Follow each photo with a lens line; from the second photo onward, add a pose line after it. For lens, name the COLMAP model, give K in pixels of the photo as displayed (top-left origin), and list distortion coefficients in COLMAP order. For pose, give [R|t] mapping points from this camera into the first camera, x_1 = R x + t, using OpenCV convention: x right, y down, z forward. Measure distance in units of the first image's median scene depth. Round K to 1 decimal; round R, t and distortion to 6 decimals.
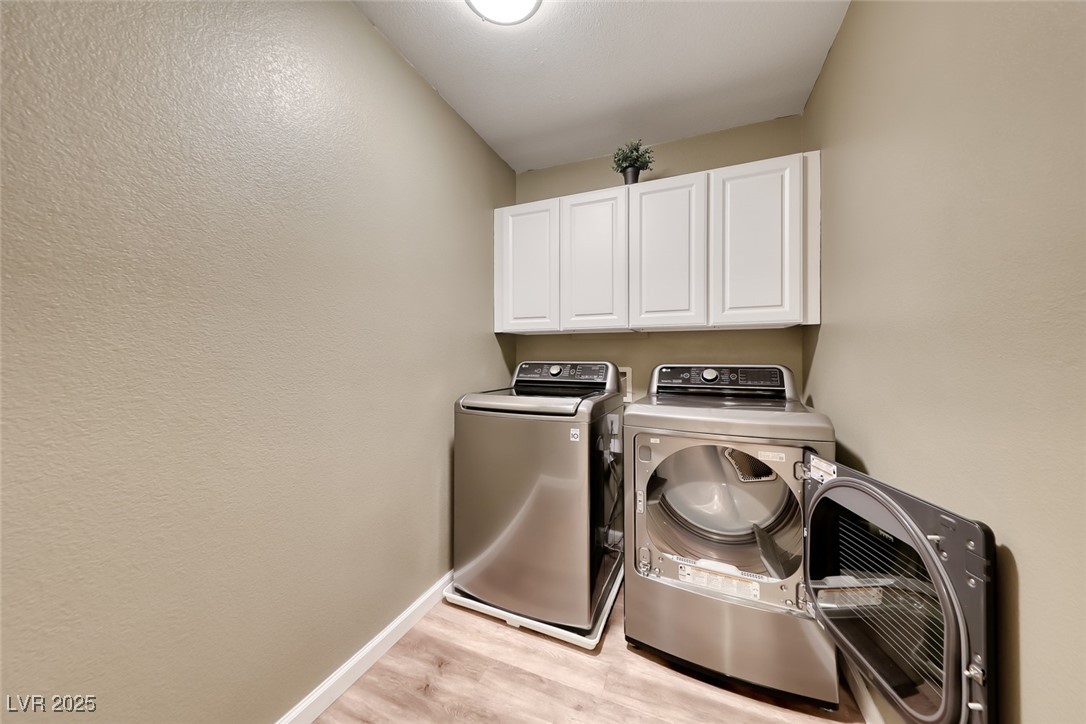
lens RADIAL K [[369.8, 0, 540.7], [0, 369.8, 355.6], [0, 0, 1]] dist [0.023321, -0.007285]
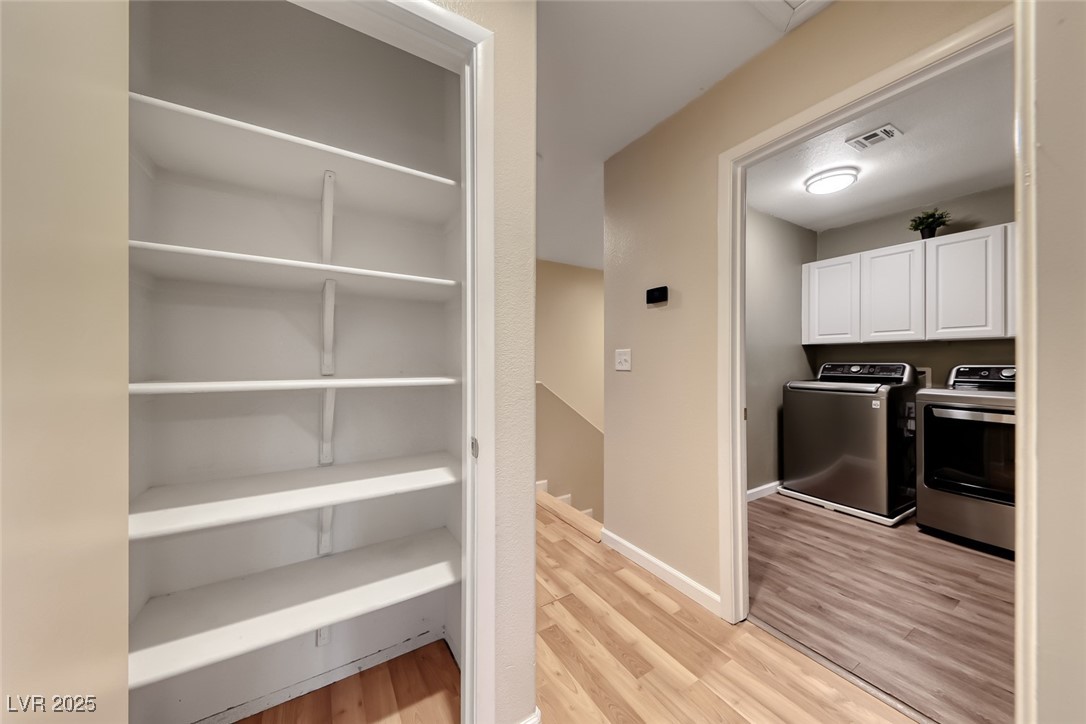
lens RADIAL K [[369.8, 0, 537.8], [0, 369.8, 362.6], [0, 0, 1]] dist [0.023321, -0.007285]
pose [[0.816399, 0.002100, -0.577484, -0.143238], [-0.004205, 0.999988, -0.002309, 0.023519], [0.577473, 0.004313, 0.816399, -1.033047]]
